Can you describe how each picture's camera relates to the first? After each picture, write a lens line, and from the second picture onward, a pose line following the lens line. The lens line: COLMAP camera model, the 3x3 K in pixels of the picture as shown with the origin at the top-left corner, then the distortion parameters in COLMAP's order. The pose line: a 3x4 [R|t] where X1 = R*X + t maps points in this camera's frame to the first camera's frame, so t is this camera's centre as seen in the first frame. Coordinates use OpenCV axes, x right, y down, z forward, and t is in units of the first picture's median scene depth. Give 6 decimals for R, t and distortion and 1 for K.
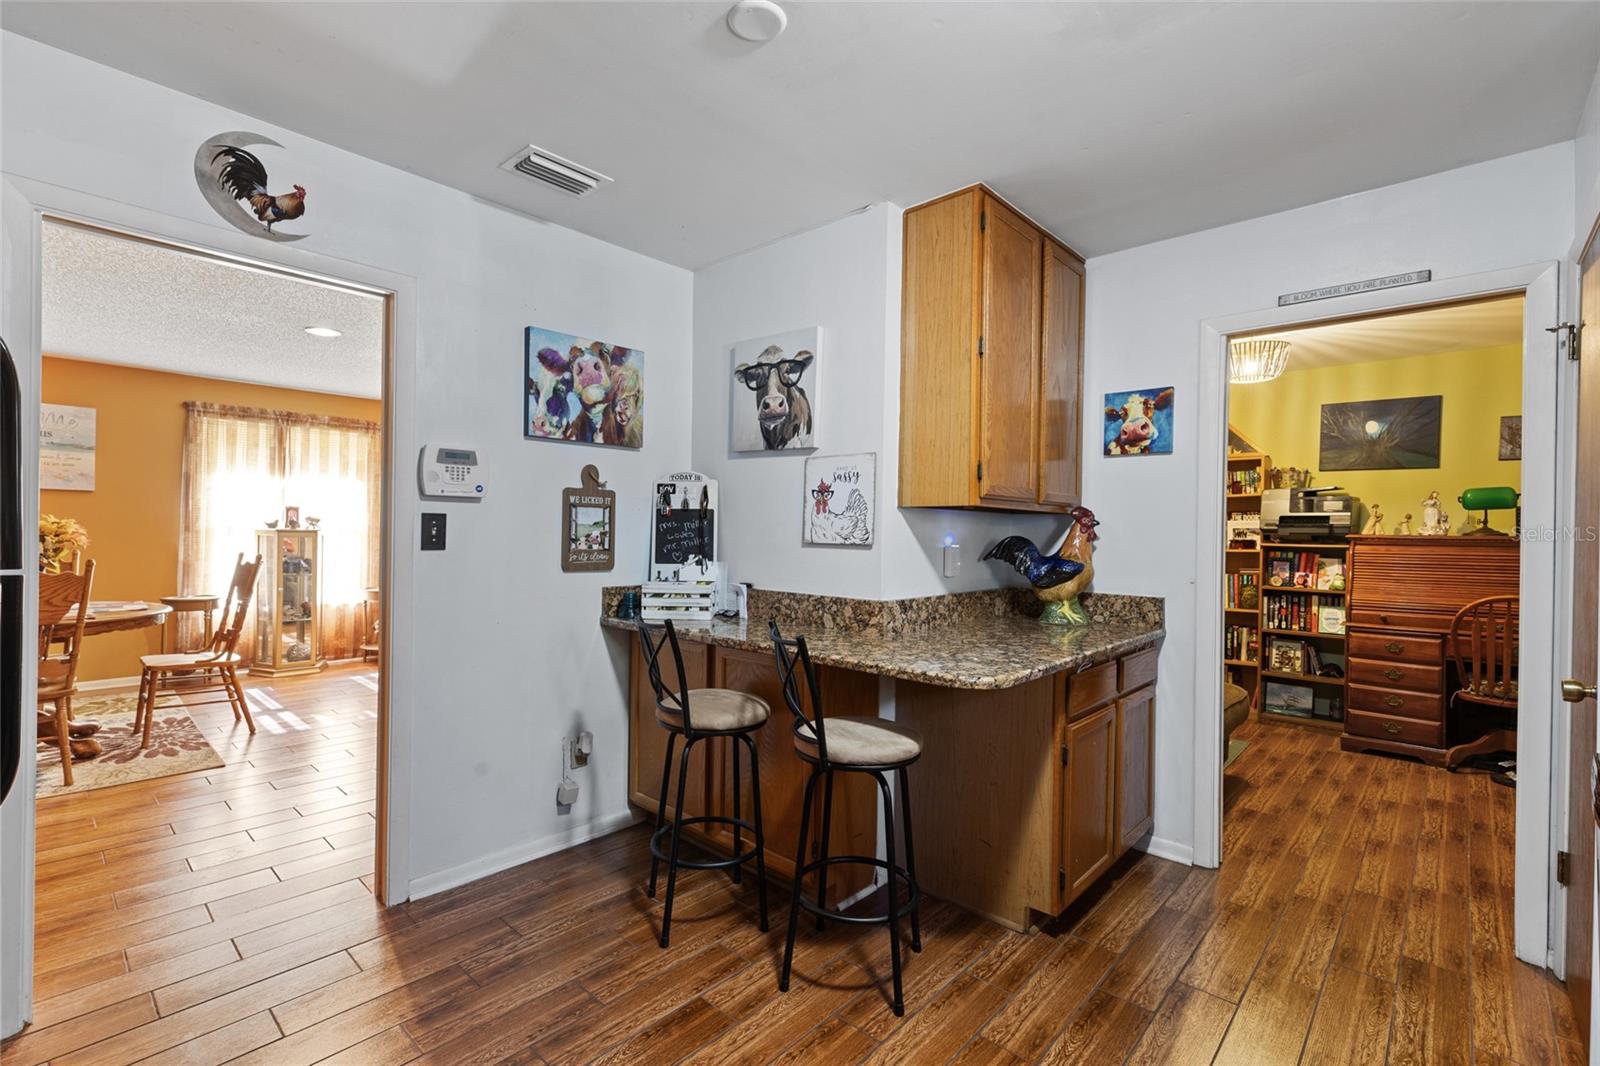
lens RADIAL K [[727.1, 0, 776.1], [0, 727.1, 535.3], [0, 0, 1]] dist [0.010761, -0.001025]
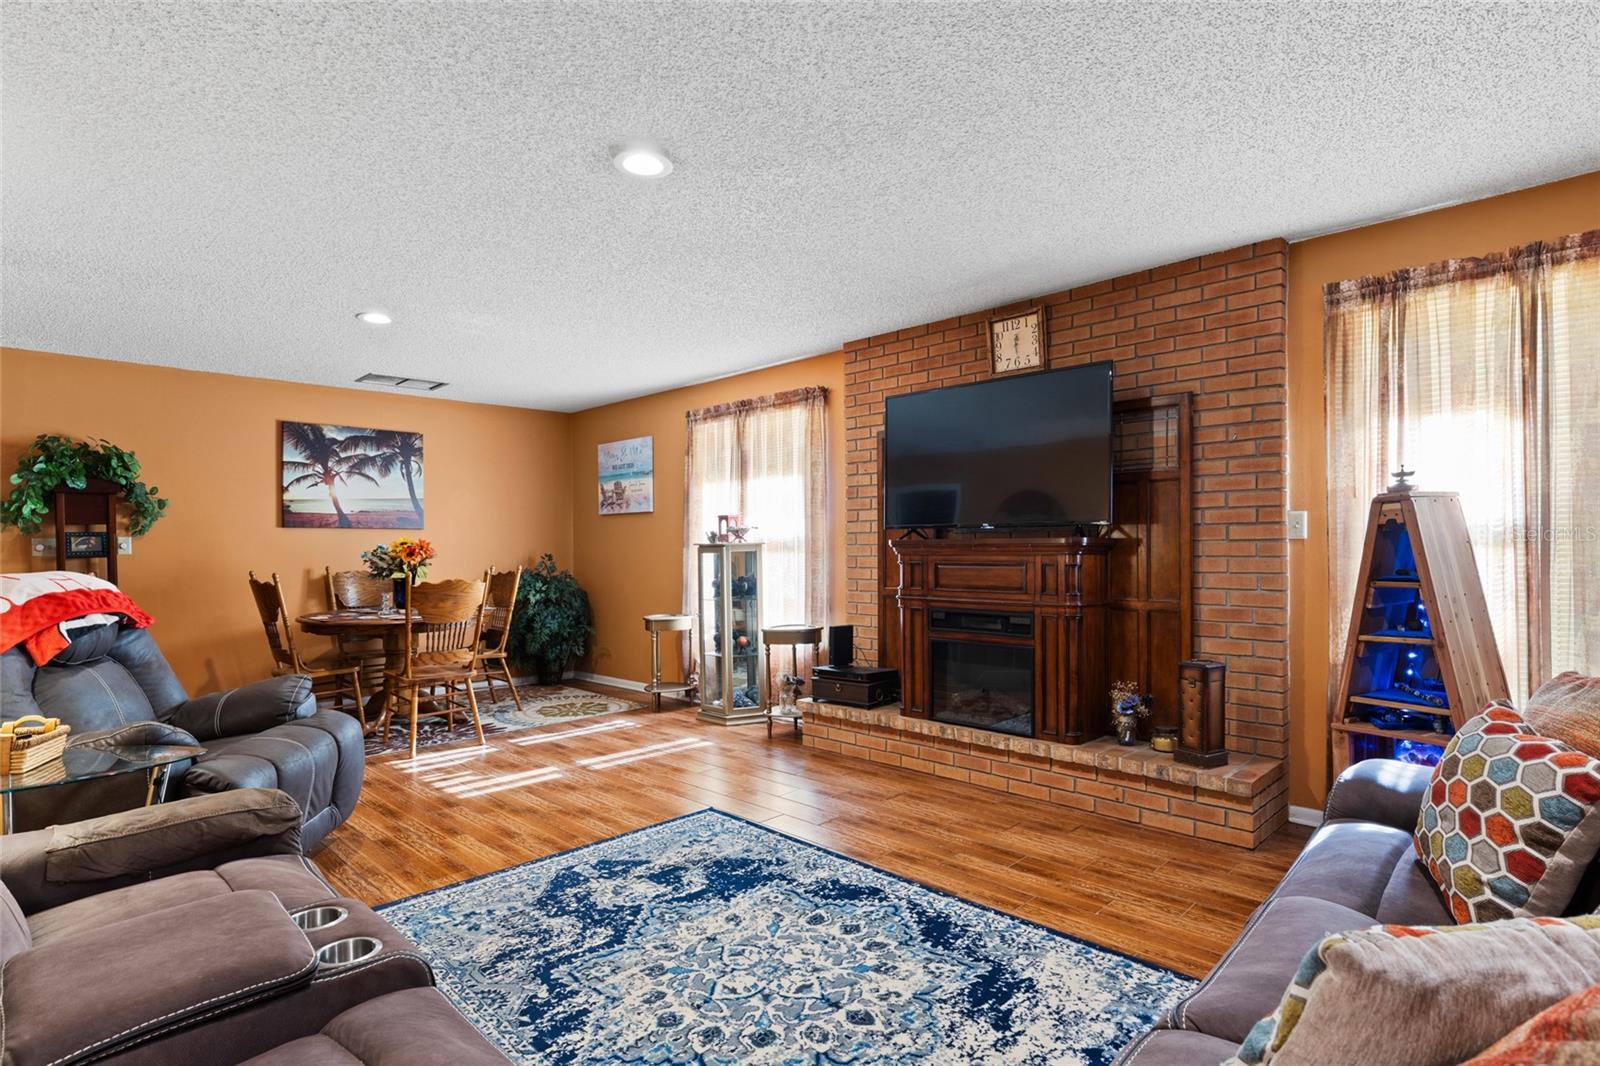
lens RADIAL K [[808.6, 0, 799.4], [0, 808.6, 542.4], [0, 0, 1]] dist [-0.004082, -0.000112]
pose [[-0.011987, -0.025157, -0.999612, 0.239983], [0.006296, 0.999662, -0.025233, 0.014543], [0.999908, -0.006596, -0.011825, 1.080756]]
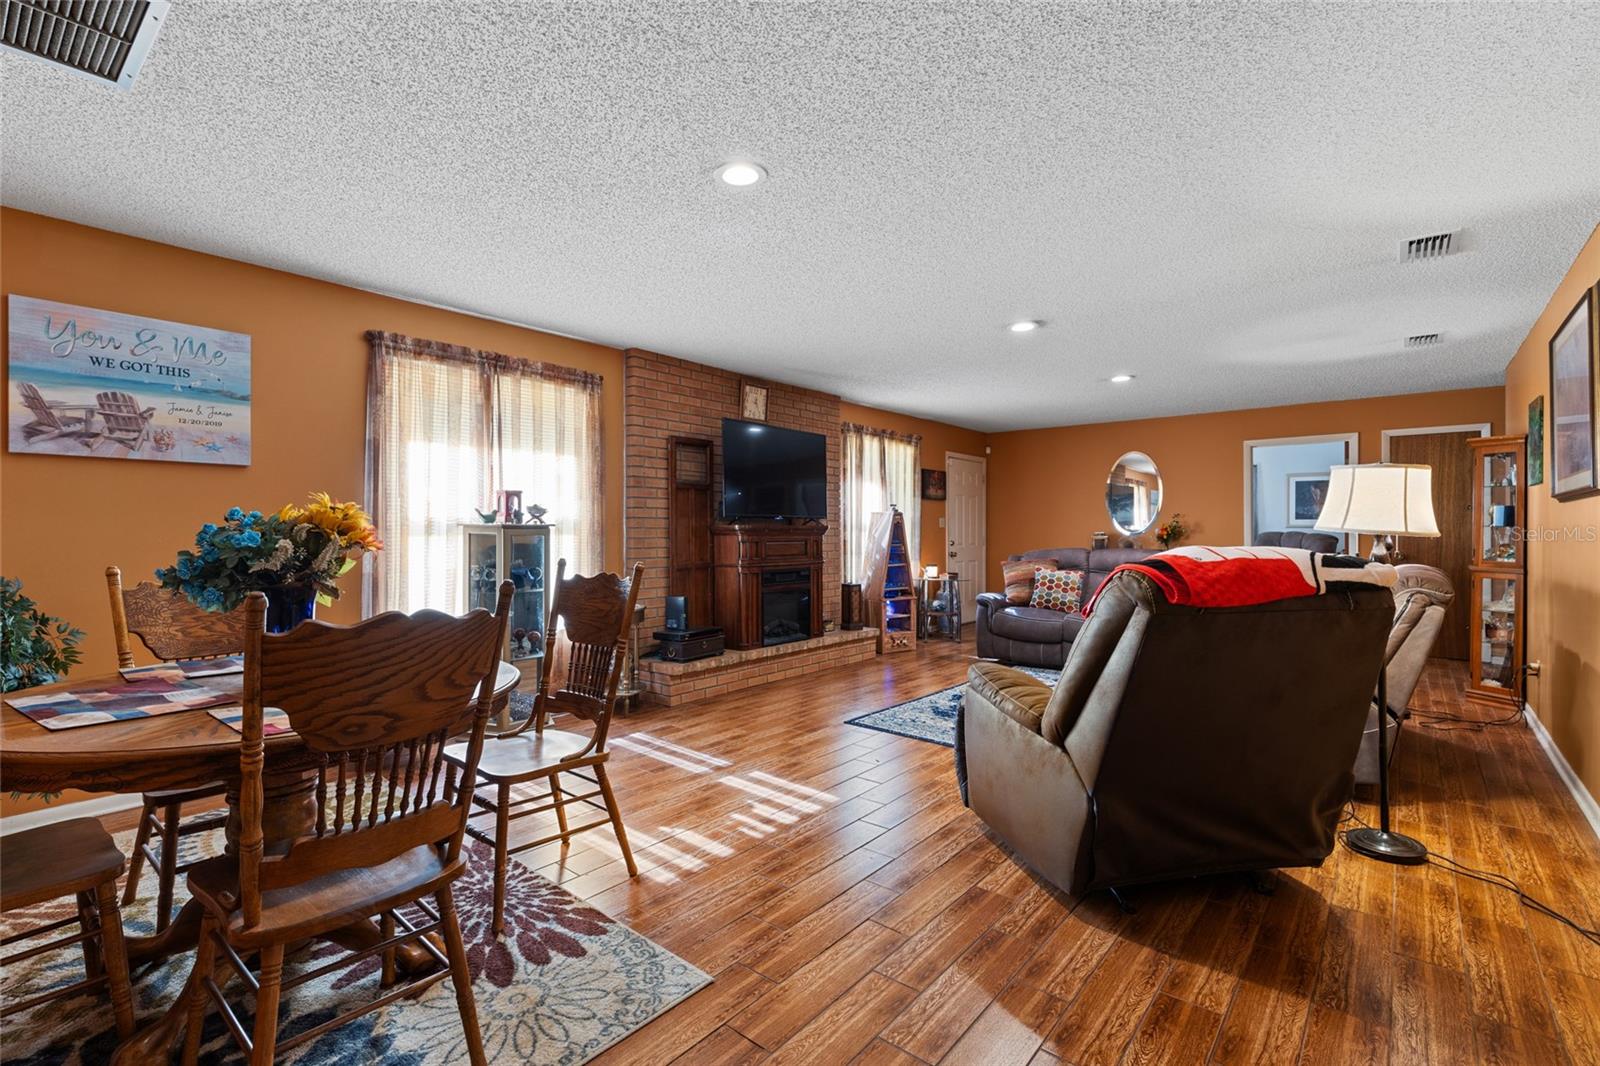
lens RADIAL K [[727.1, 0, 790.1], [0, 727.1, 526.5], [0, 0, 1]] dist [0.010761, -0.001025]
pose [[0.997436, -0.020491, 0.068570, -0.445638], [0.020889, 0.999769, -0.005091, 0.002879], [-0.068450, 0.006511, 0.997633, 0.300660]]
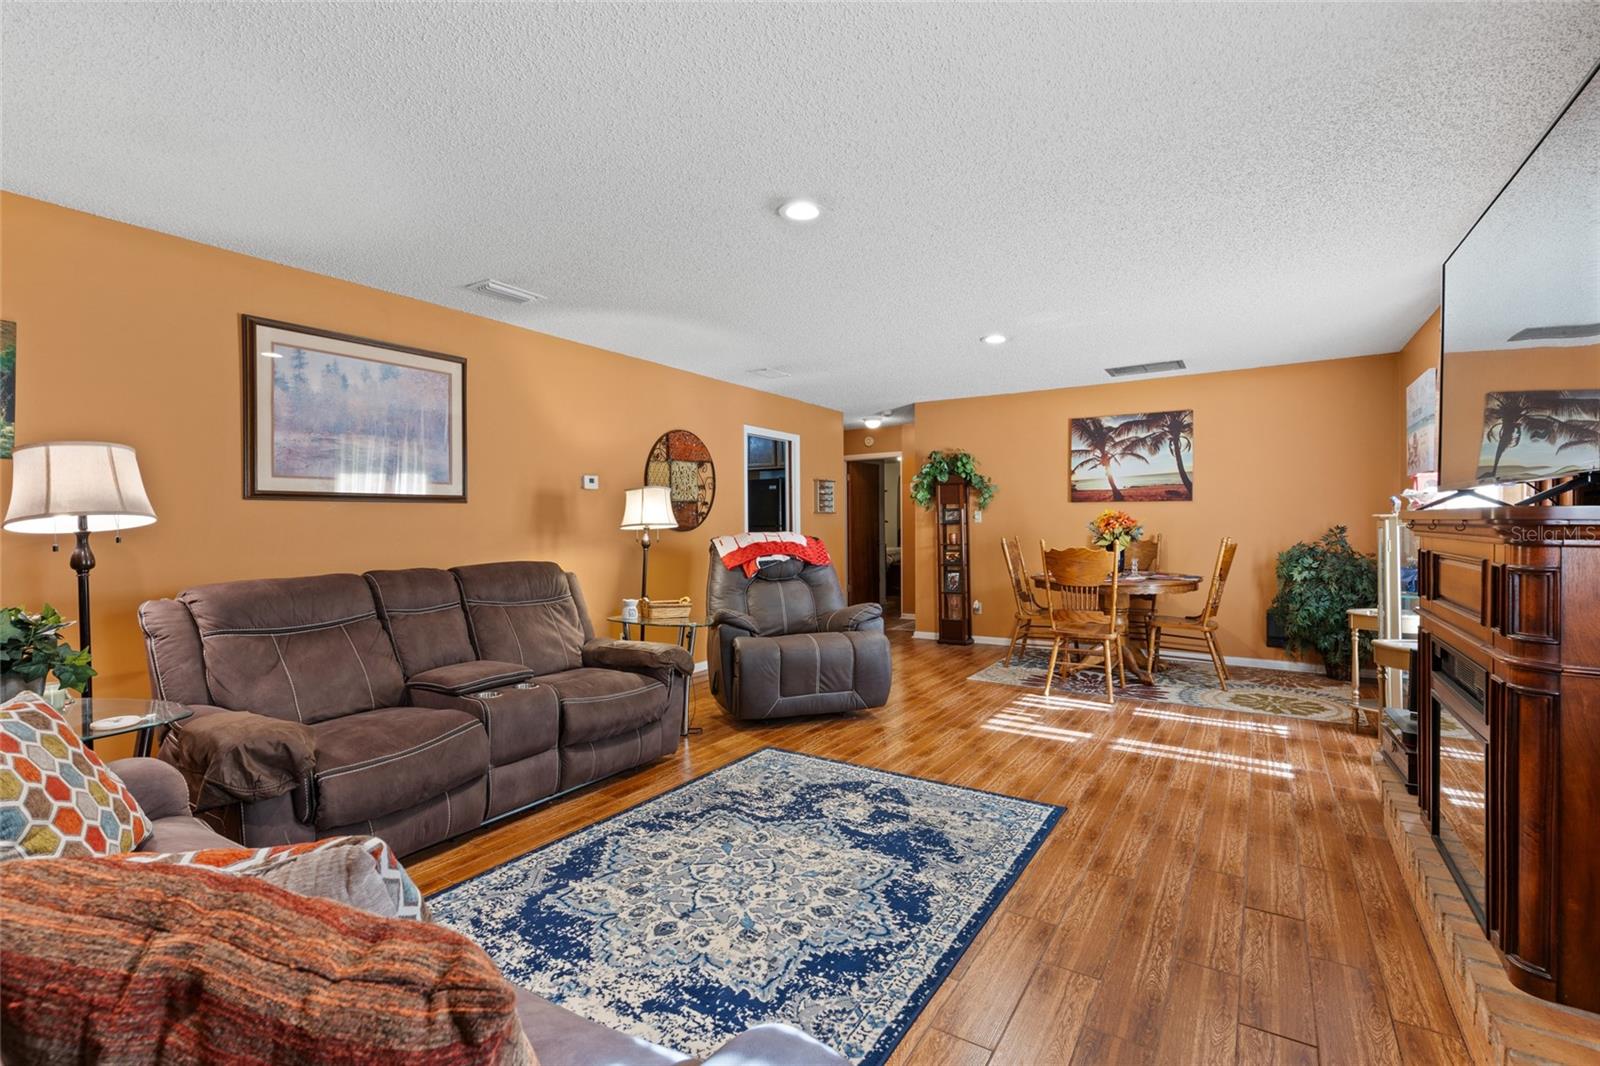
lens RADIAL K [[727.1, 0, 794.4], [0, 727.1, 518.1], [0, 0, 1]] dist [0.010761, -0.001025]
pose [[-0.980266, -0.018618, -0.196802, -0.074823], [-0.017741, 0.999823, -0.006219, 0.006919], [0.196883, -0.002605, -0.980423, 1.443179]]
